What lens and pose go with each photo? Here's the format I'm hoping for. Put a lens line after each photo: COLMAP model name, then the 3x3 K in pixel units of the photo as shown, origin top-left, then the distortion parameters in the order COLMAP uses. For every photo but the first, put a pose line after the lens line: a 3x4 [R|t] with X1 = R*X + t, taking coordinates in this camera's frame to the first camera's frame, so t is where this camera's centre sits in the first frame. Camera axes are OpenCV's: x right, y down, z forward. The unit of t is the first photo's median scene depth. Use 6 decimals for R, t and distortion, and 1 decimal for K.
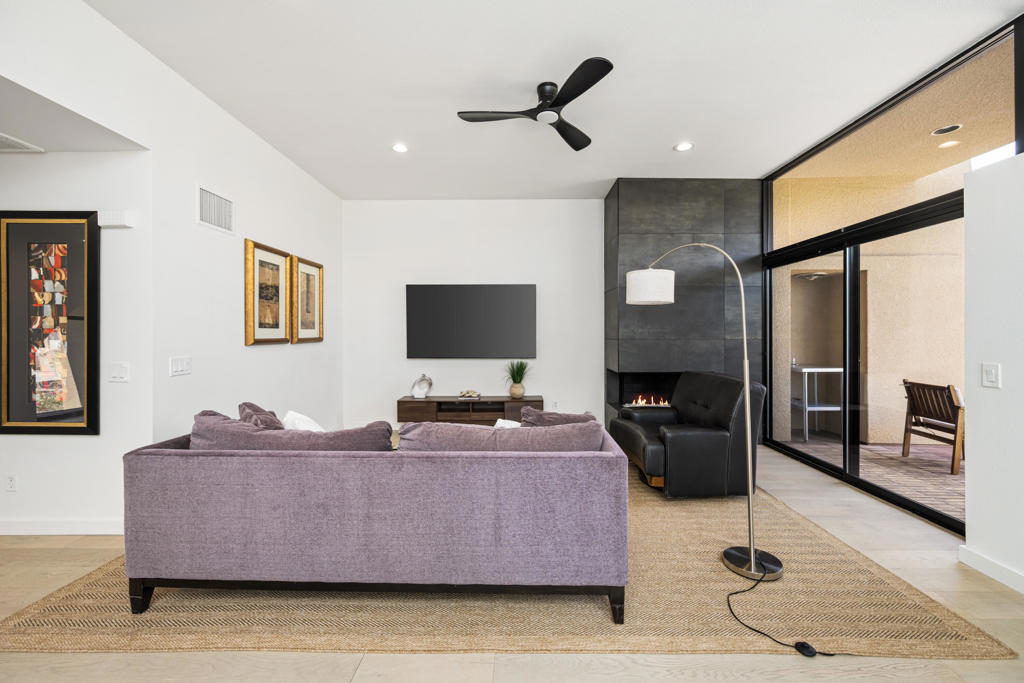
lens RADIAL K [[412.1, 0, 513.5], [0, 412.1, 335.2], [0, 0, 1]] dist [0.001115, 0.000107]
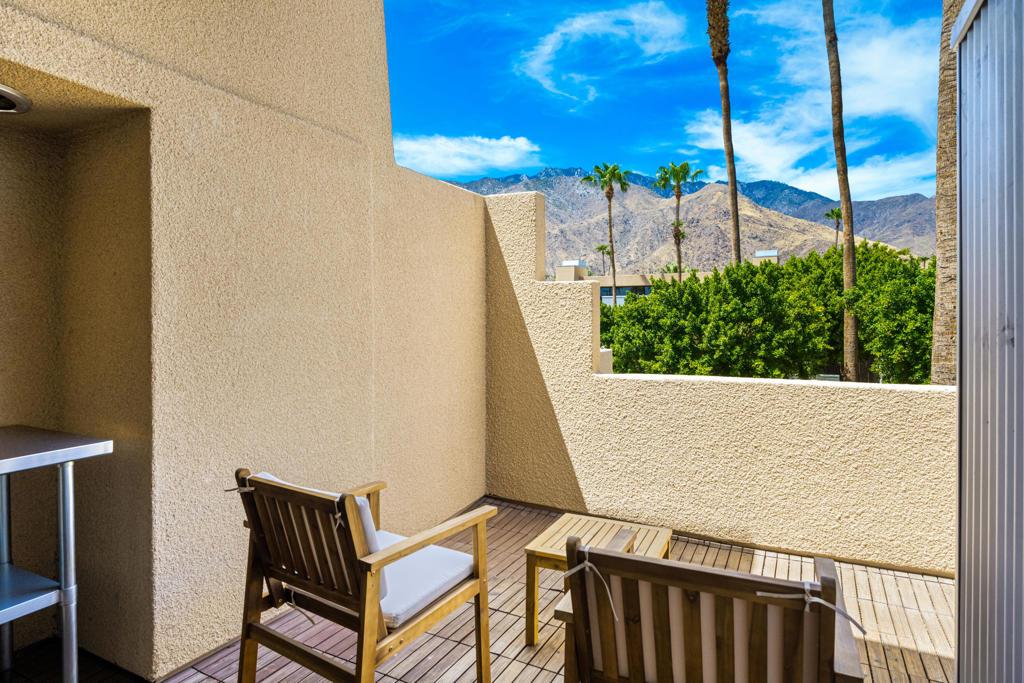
lens RADIAL K [[559.7, 0, 521.4], [0, 559.7, 319.1], [0, 0, 1]] dist [-0.000246, -0.000056]
pose [[0.445919, -0.000745, 0.895073, 0.607020], [0.002245, 0.999997, -0.000286, -0.003688], [-0.895070, 0.002137, 0.445920, 0.569497]]
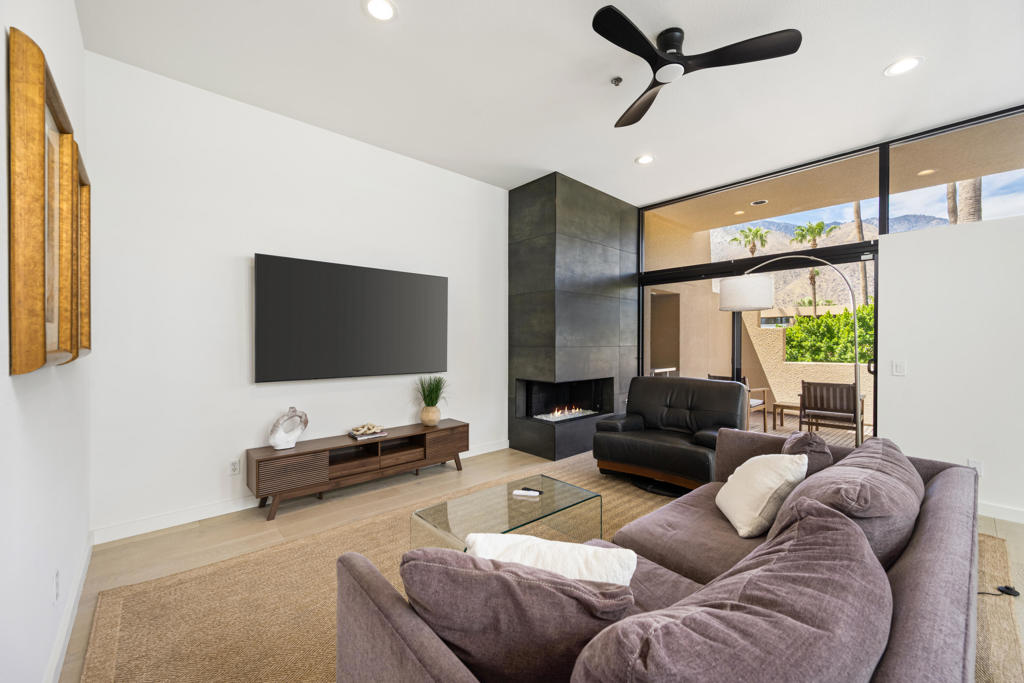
lens RADIAL K [[412.1, 0, 509.8], [0, 412.1, 343.2], [0, 0, 1]] dist [0.001115, 0.000107]
pose [[0.731383, -0.000987, 0.681966, -0.451385], [-0.000138, 0.999999, 0.001595, 0.000117], [-0.681967, -0.001261, 0.731382, 0.396513]]
